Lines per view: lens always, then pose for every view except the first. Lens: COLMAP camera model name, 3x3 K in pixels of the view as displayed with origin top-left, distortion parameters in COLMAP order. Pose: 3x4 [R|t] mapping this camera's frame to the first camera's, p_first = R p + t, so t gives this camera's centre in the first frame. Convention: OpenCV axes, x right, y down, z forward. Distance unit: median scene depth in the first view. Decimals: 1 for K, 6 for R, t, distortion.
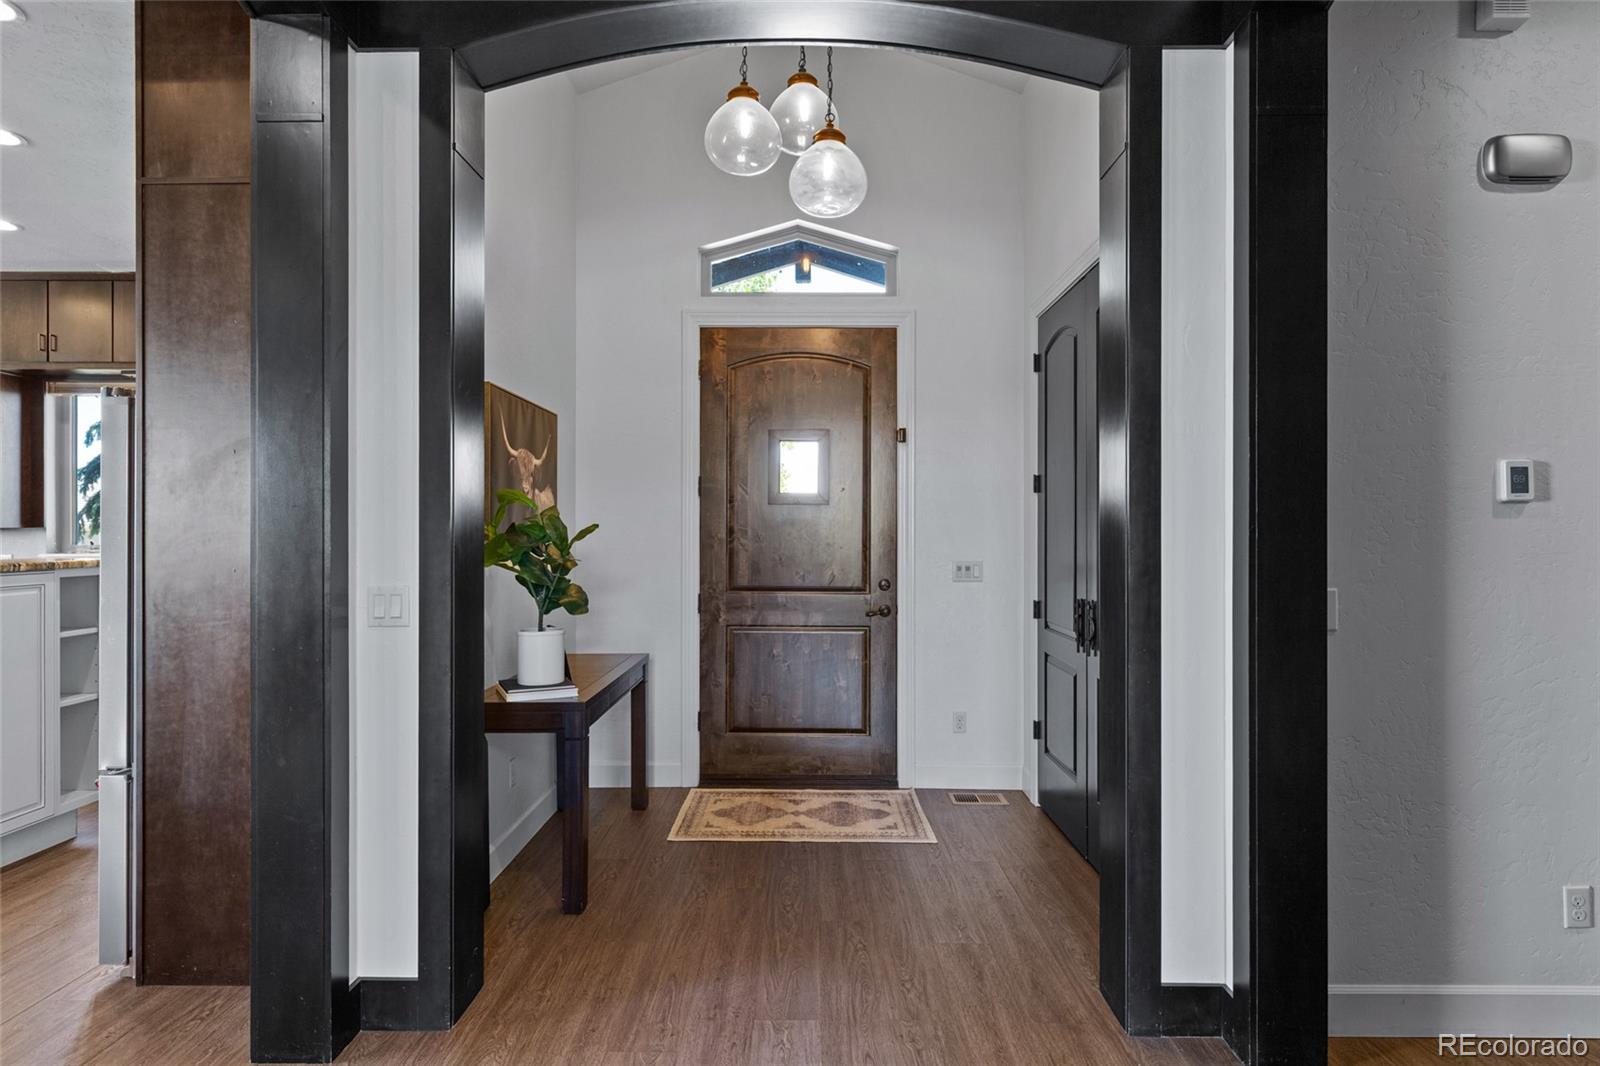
lens RADIAL K [[859.4, 0, 803.5], [0, 859.4, 530.3], [0, 0, 1]] dist [-0.008060, -0.000550]
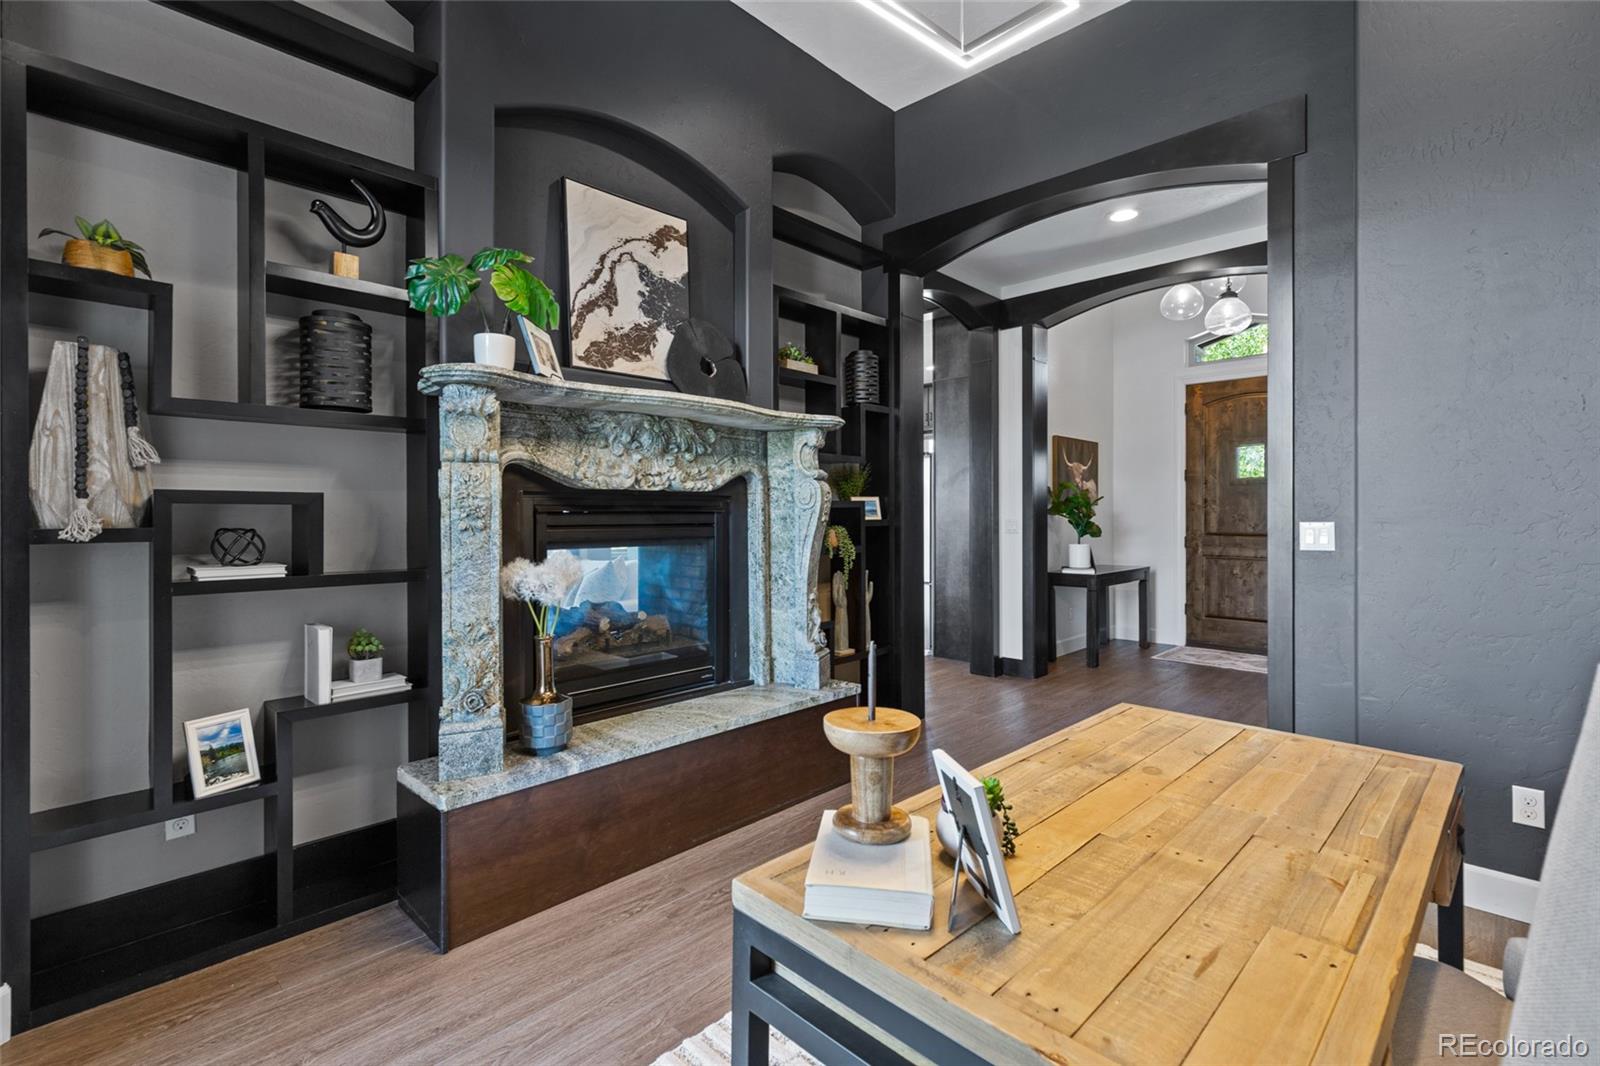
lens RADIAL K [[731.4, 0, 799.6], [0, 731.4, 518.7], [0, 0, 1]] dist [0.024027, 0.001394]
pose [[0.719727, 0.001849, -0.694255, 0.465934], [0.003641, 0.999973, 0.006438, 0.032245], [0.694248, -0.007161, 0.719701, -0.827170]]
